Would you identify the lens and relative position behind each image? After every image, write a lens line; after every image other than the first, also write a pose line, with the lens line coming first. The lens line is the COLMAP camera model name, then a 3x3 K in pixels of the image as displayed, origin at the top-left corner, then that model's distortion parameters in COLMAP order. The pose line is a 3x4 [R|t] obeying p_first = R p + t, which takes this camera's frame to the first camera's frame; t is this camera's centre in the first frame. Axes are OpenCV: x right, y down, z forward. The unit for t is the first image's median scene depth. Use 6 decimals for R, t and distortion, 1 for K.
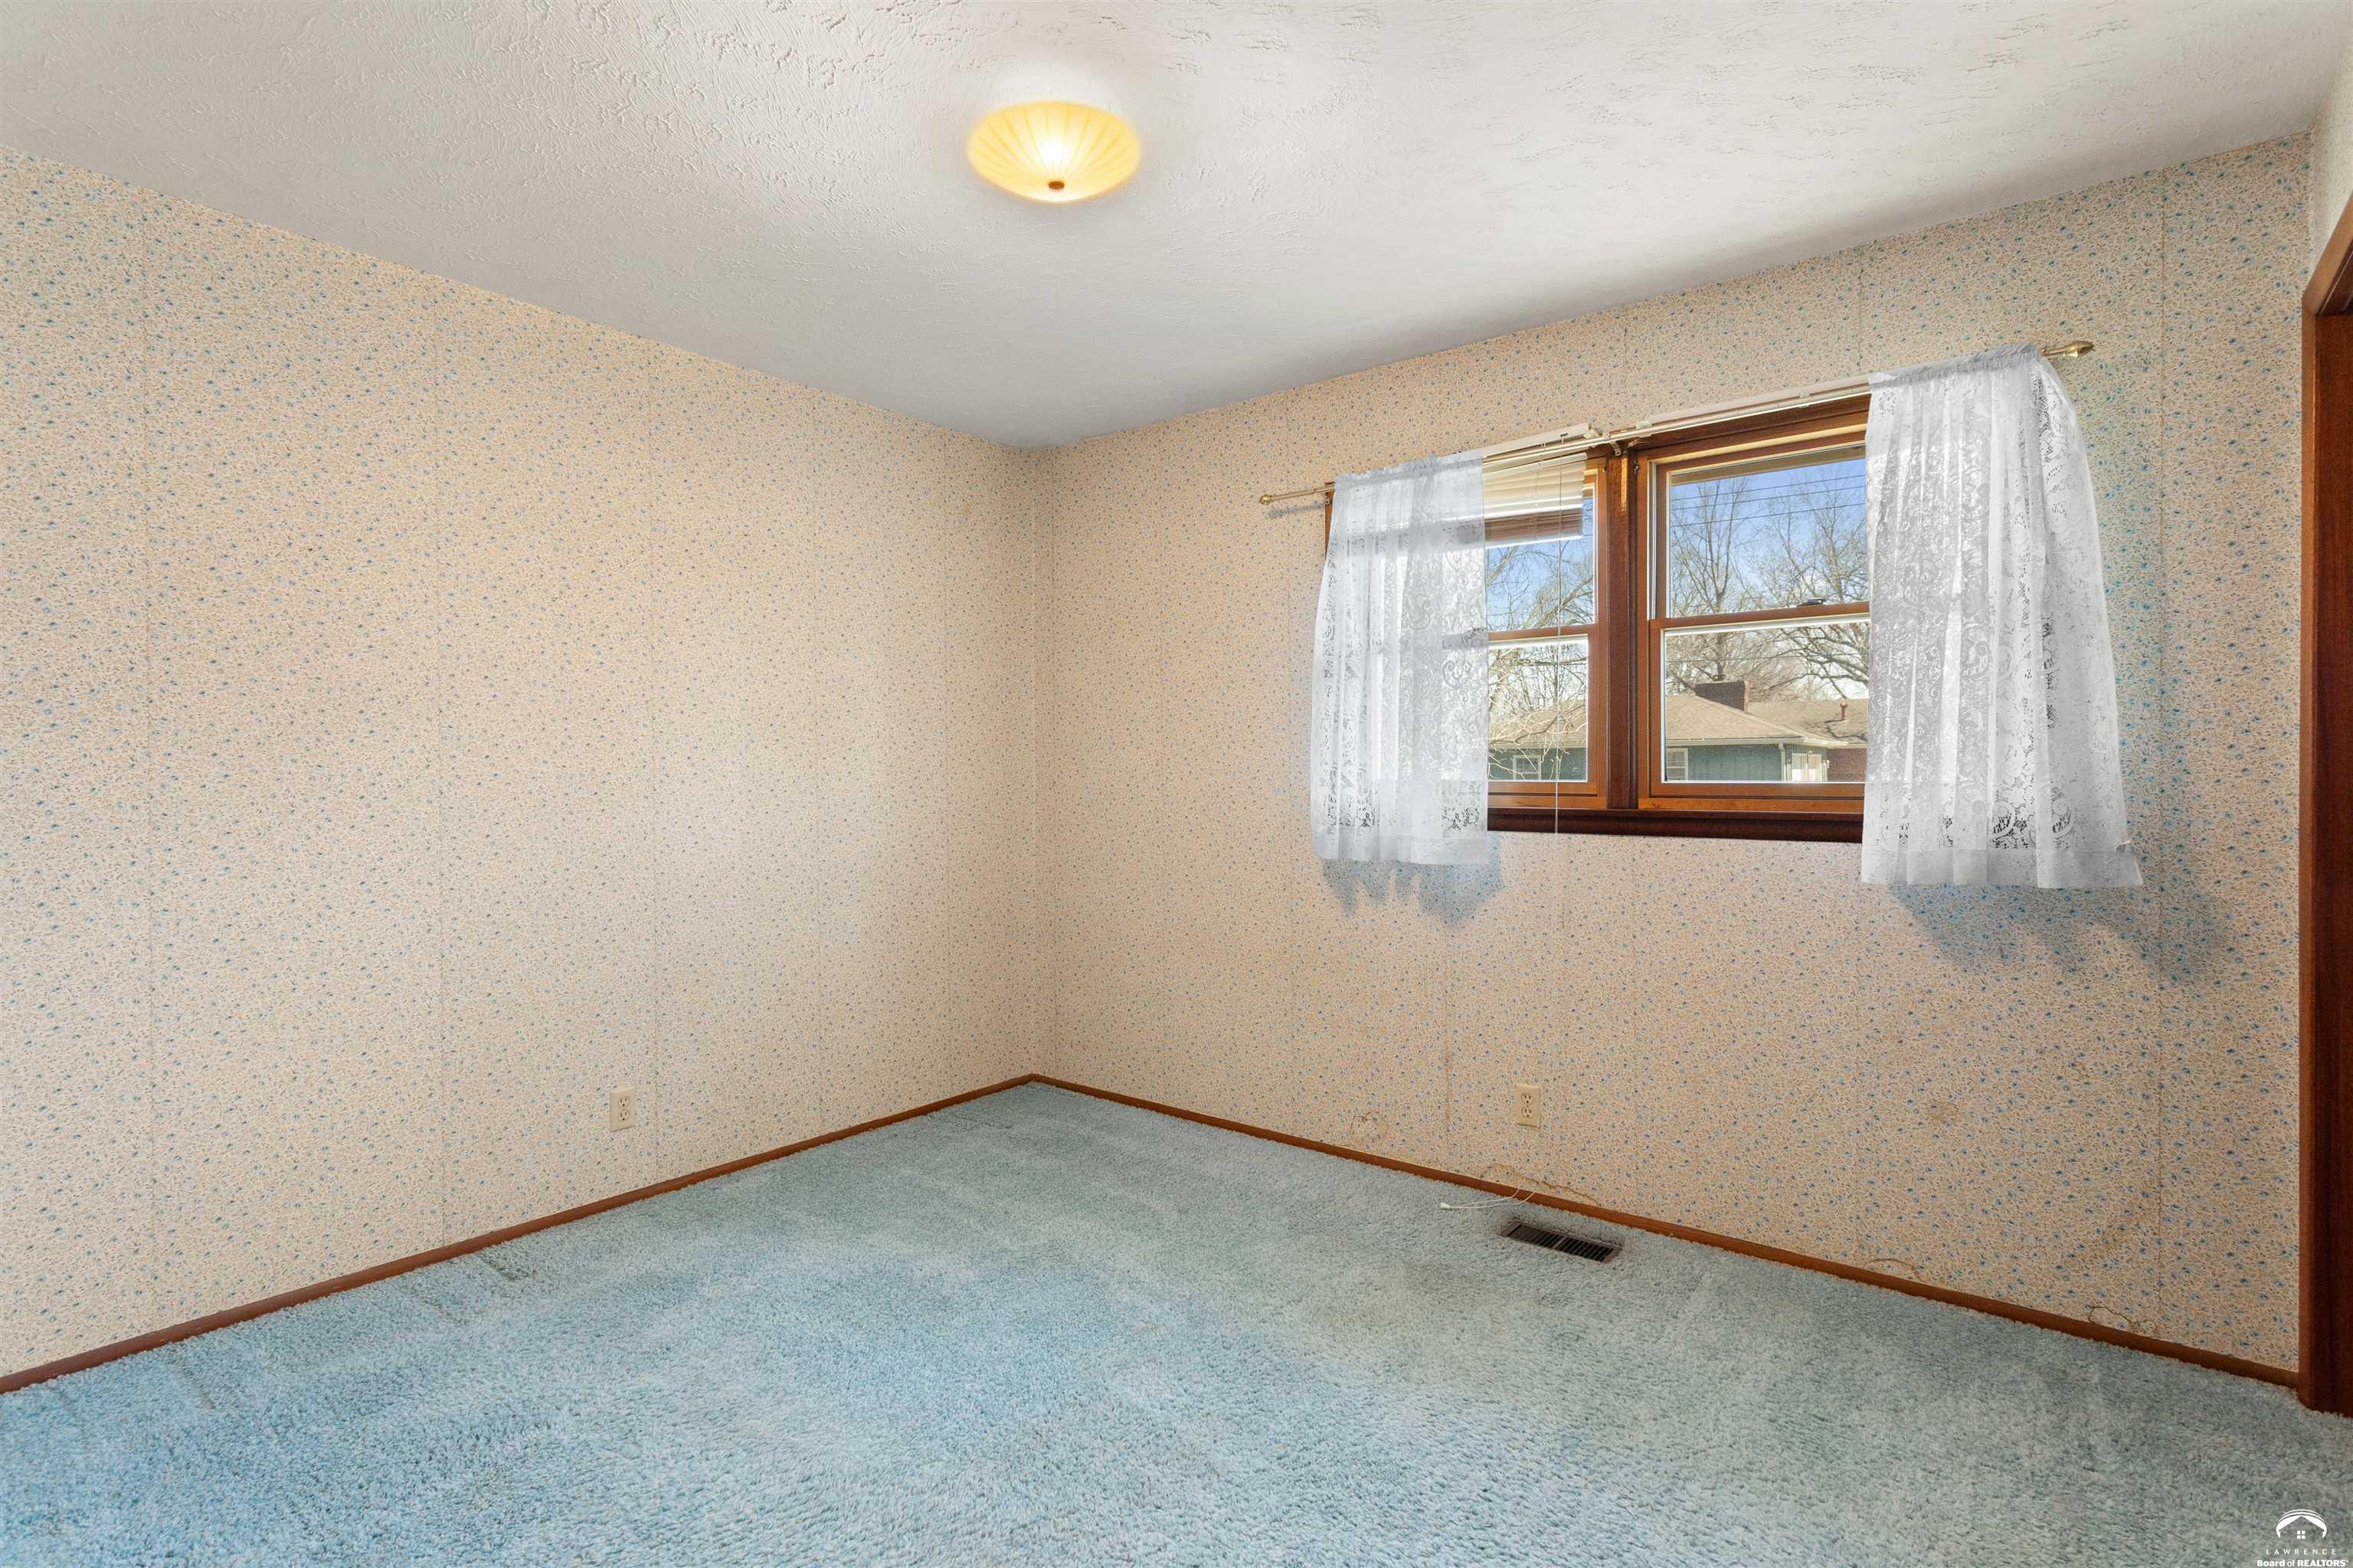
lens RADIAL K [[1116.8, 0, 1181.2], [0, 1116.8, 780.6], [0, 0, 1]] dist [-0.001655, 0.000125]
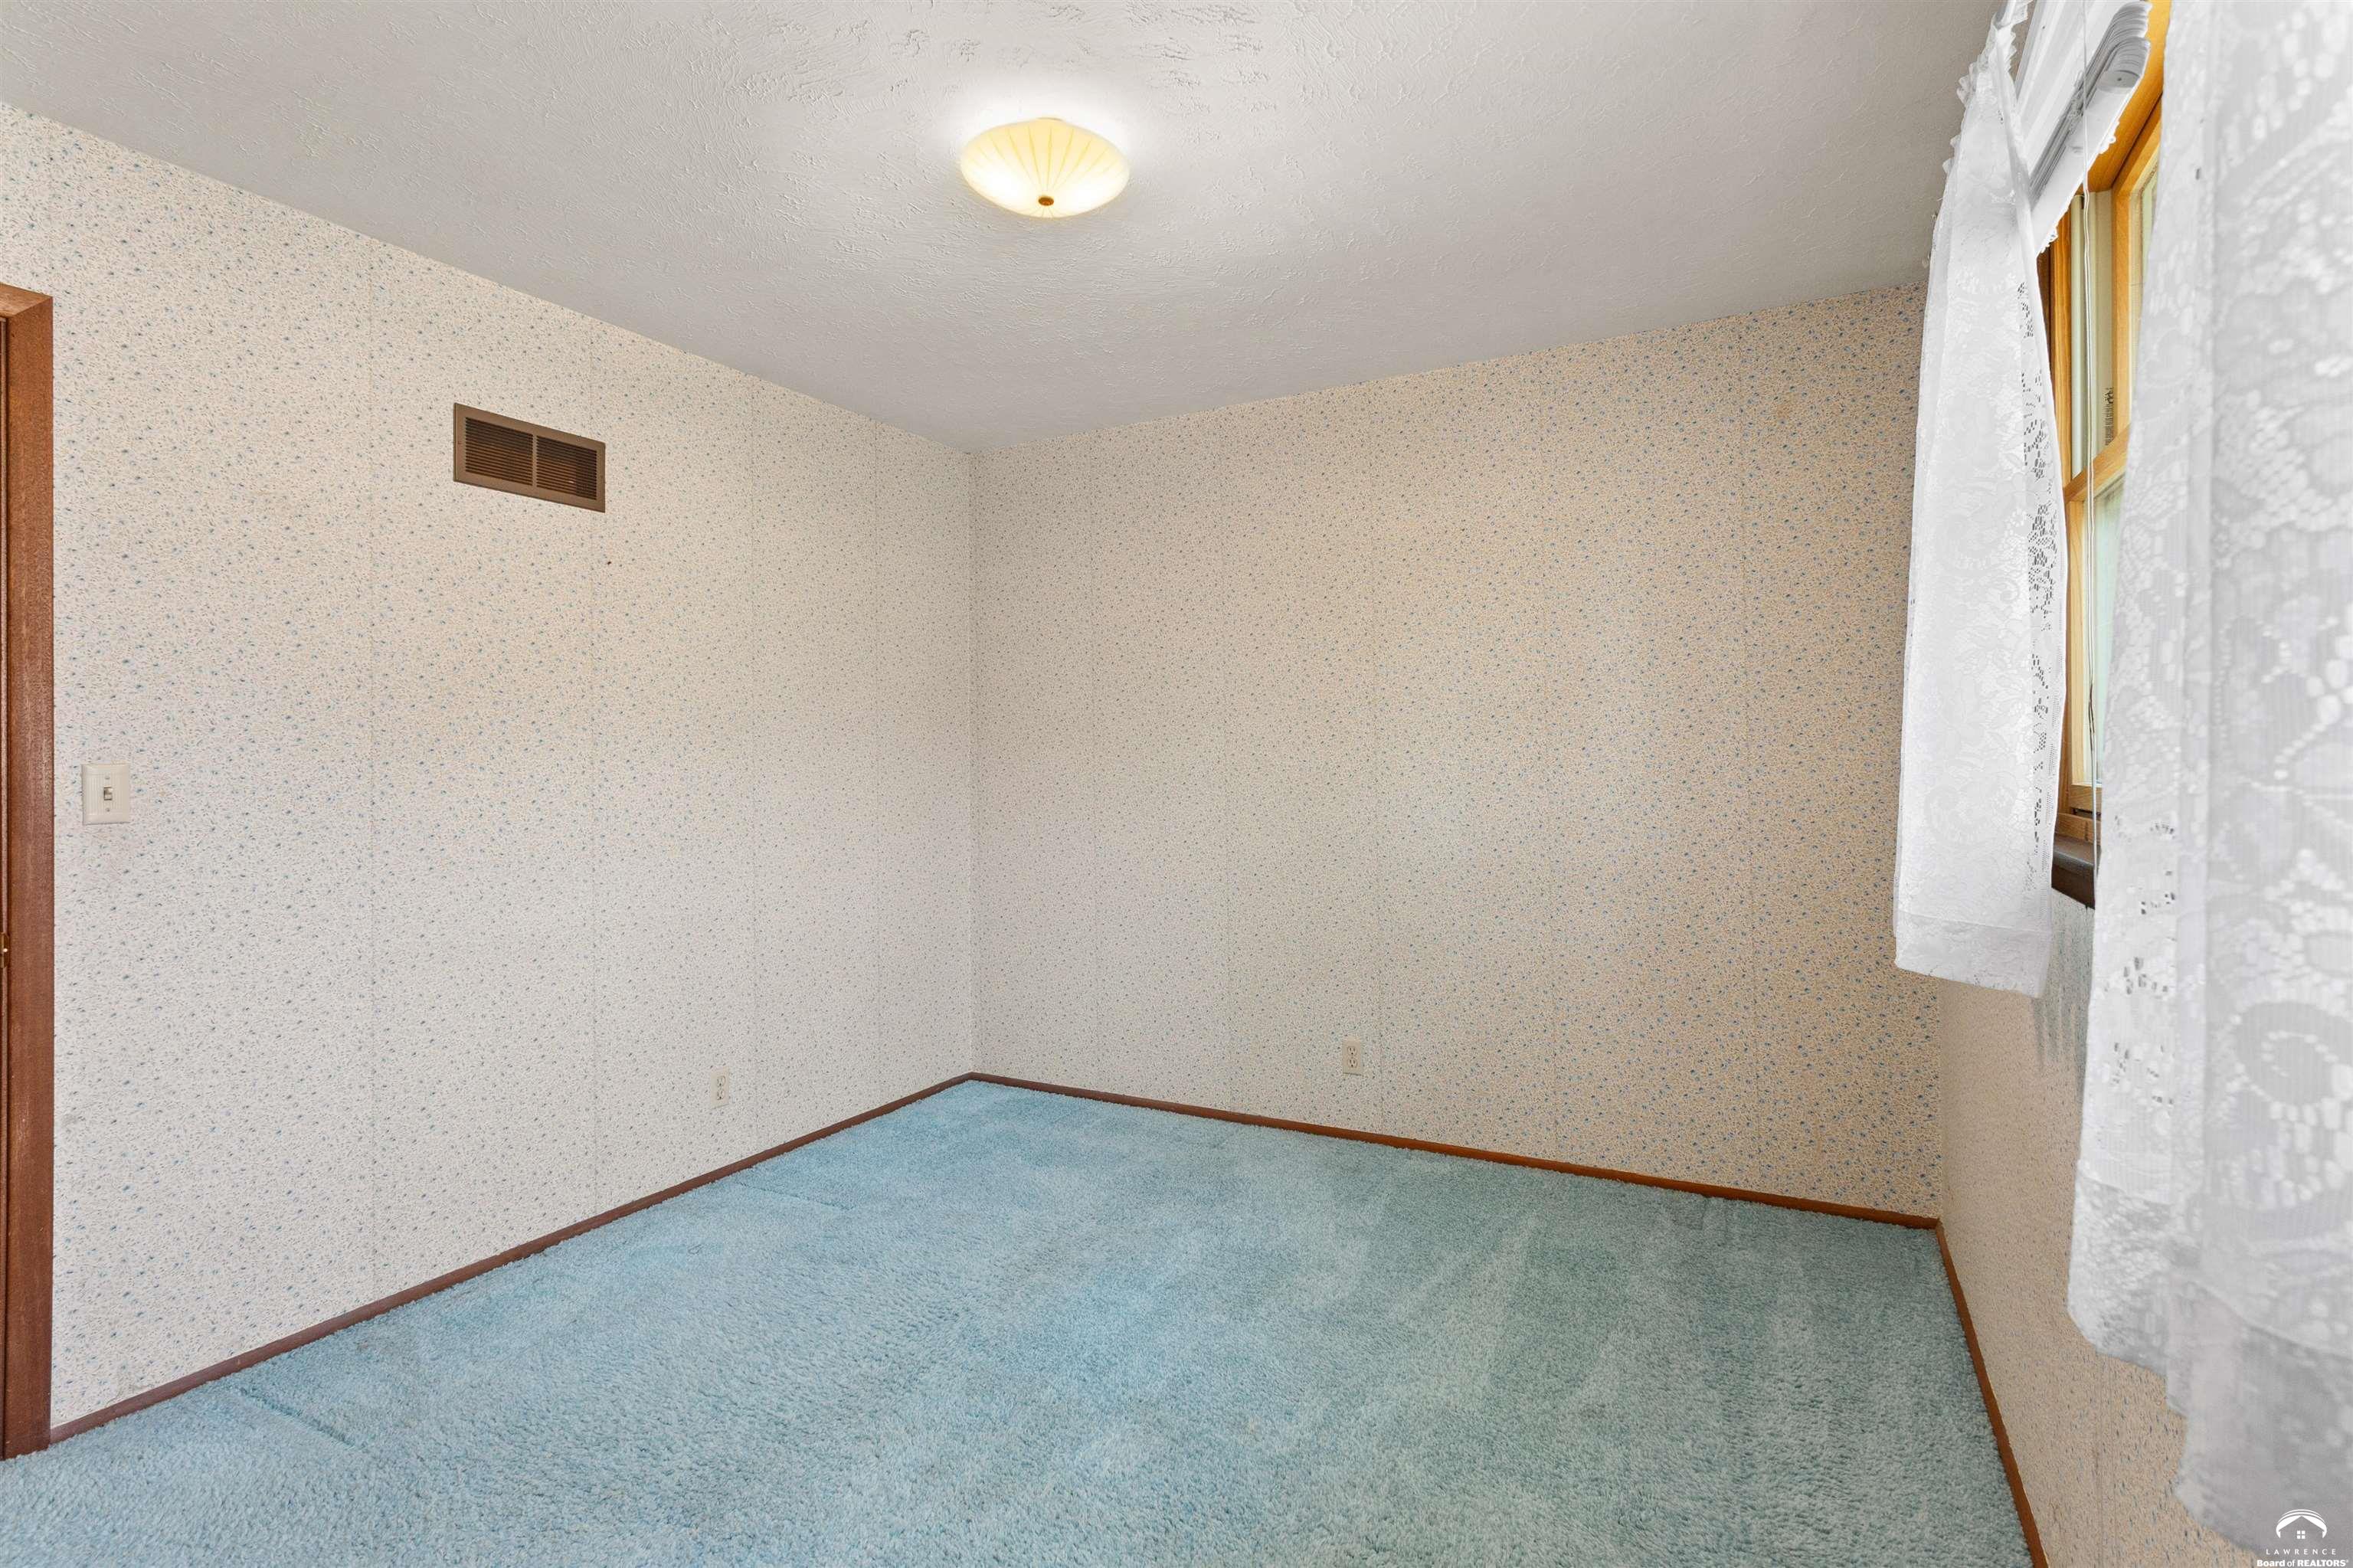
lens RADIAL K [[1122.7, 0, 1176.6], [0, 1122.7, 766.0], [0, 0, 1]] dist [-0.002076, -0.000402]
pose [[0.178613, 0.002011, -0.983917, 0.818686], [-0.000783, 0.999998, 0.001901, -0.012076], [0.983919, 0.000431, 0.178614, 0.822761]]
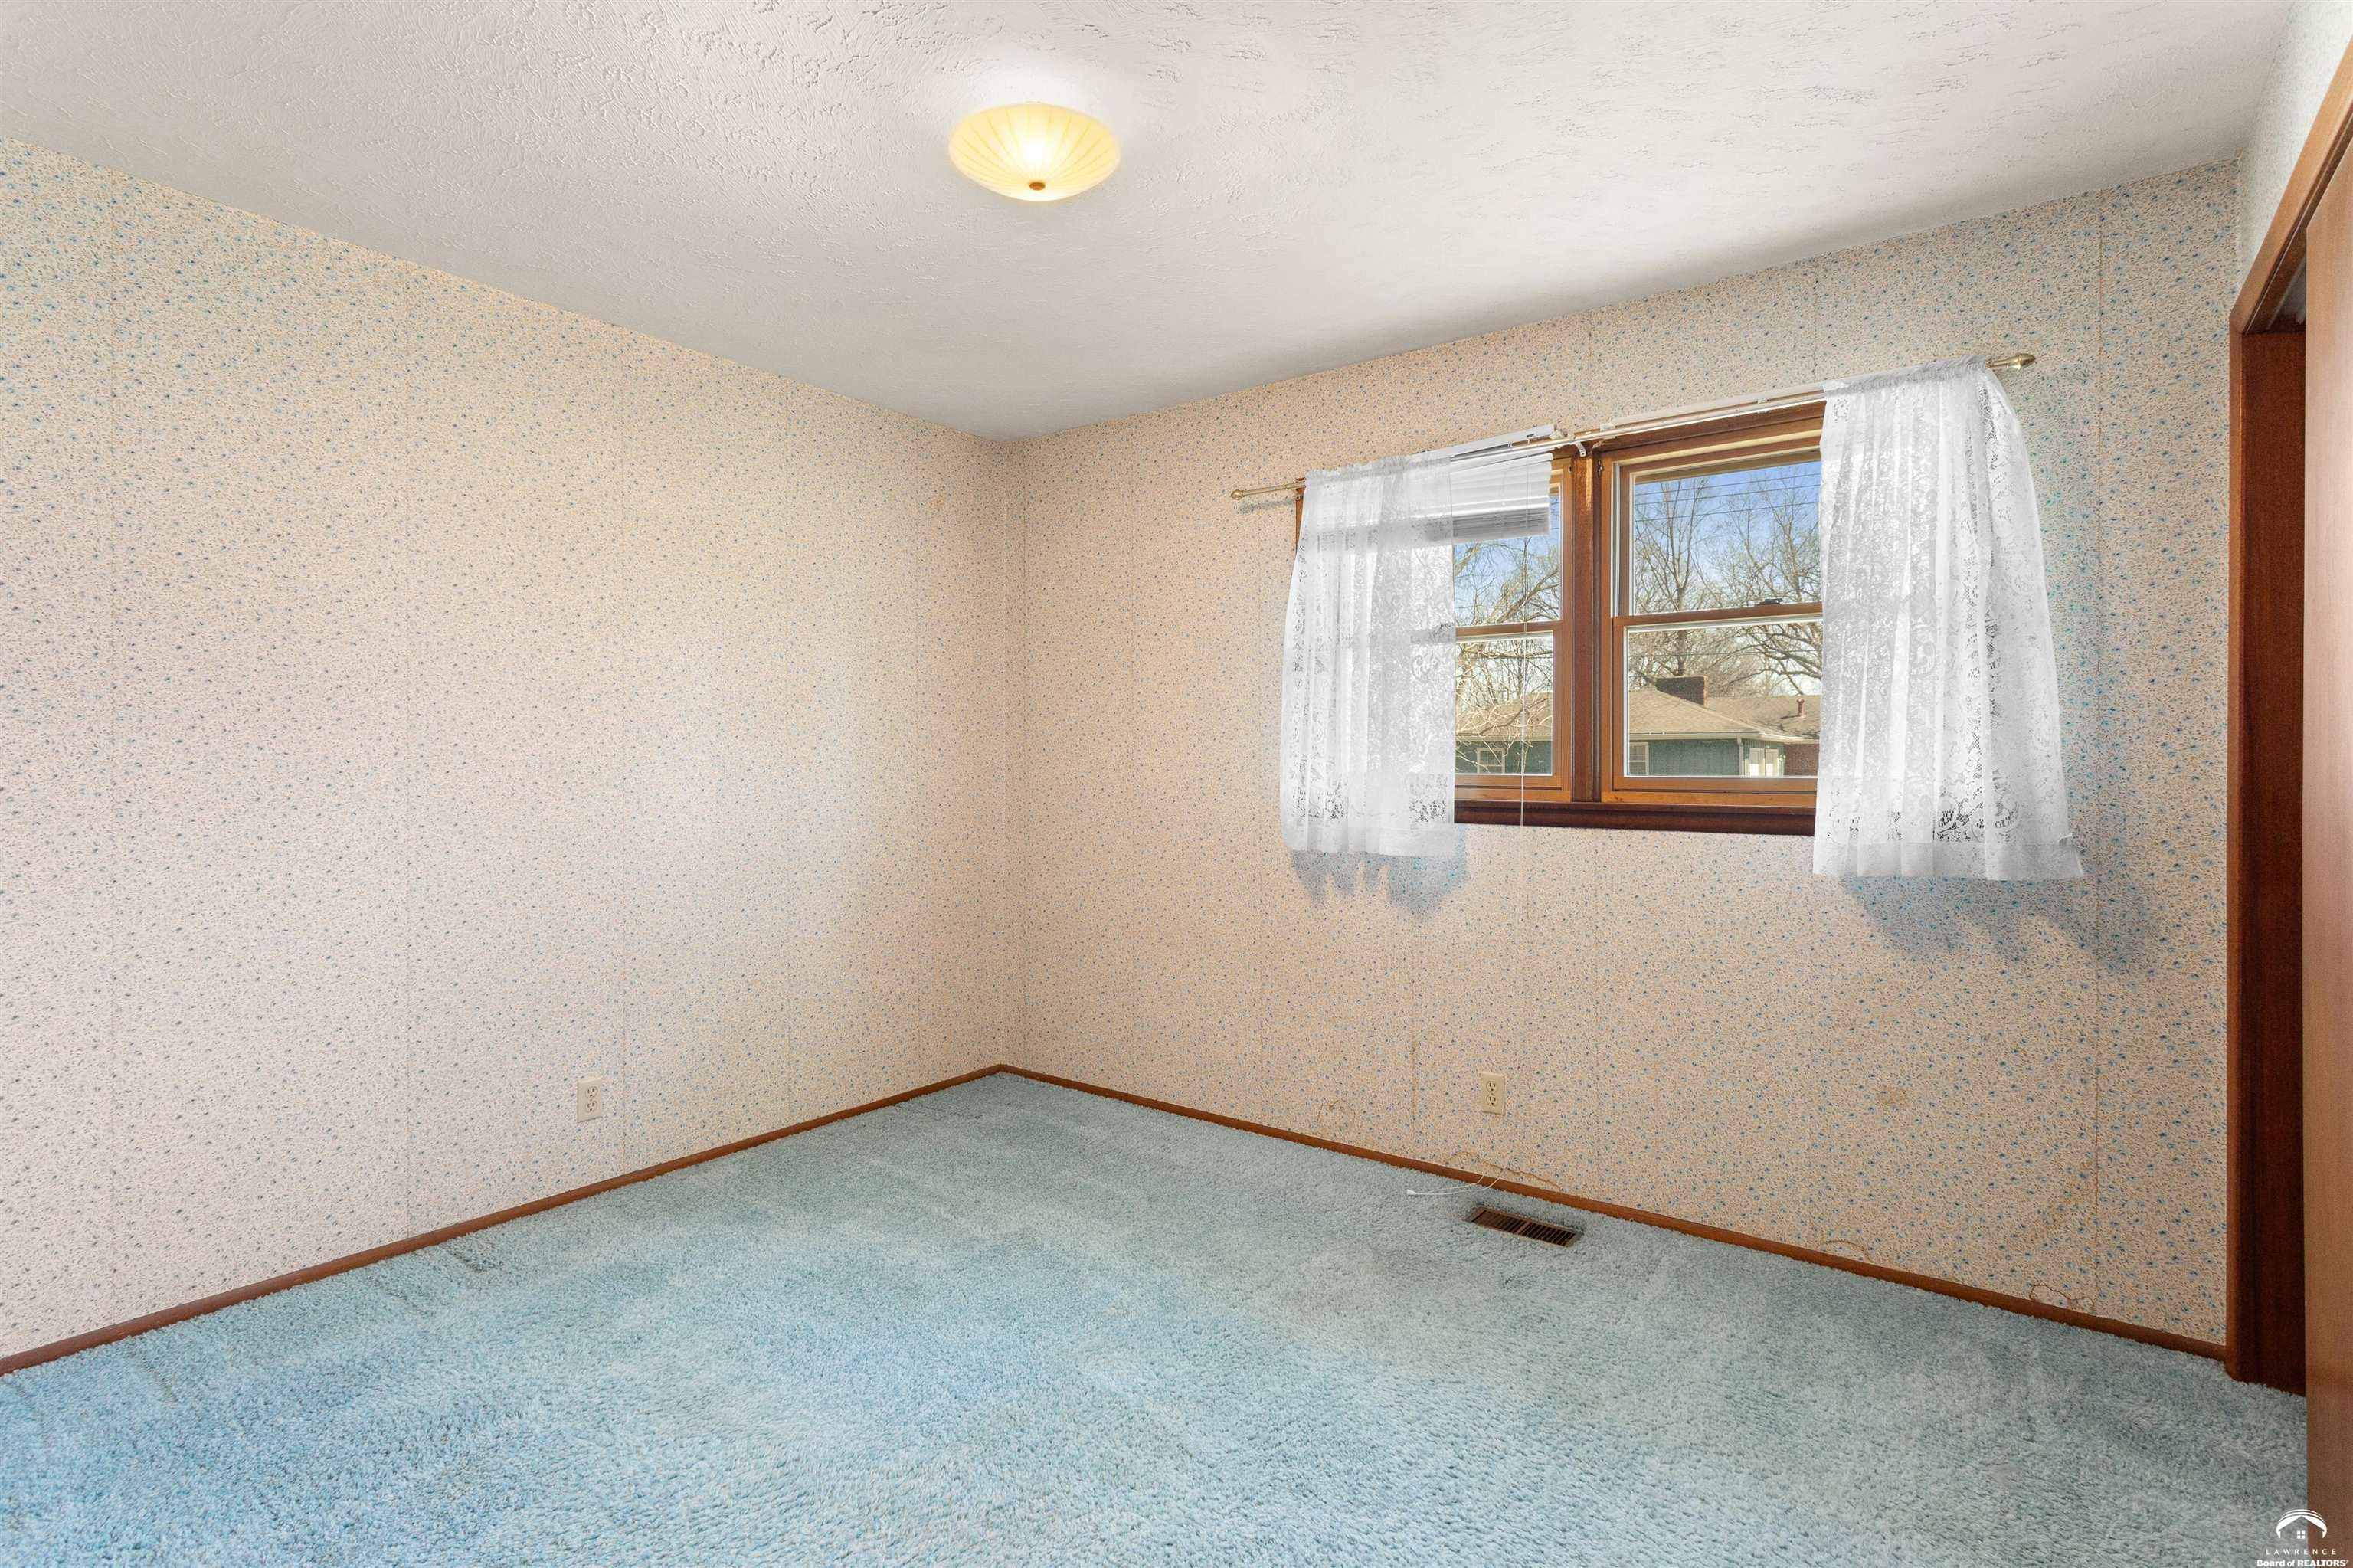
lens RADIAL K [[1122.7, 0, 1176.6], [0, 1122.7, 766.0], [0, 0, 1]] dist [-0.002076, -0.000402]
pose [[0.999605, 0.005000, 0.027644, -0.009193], [-0.004867, 0.999976, -0.004900, -0.000909], [-0.027668, 0.004764, 0.999606, -0.020205]]
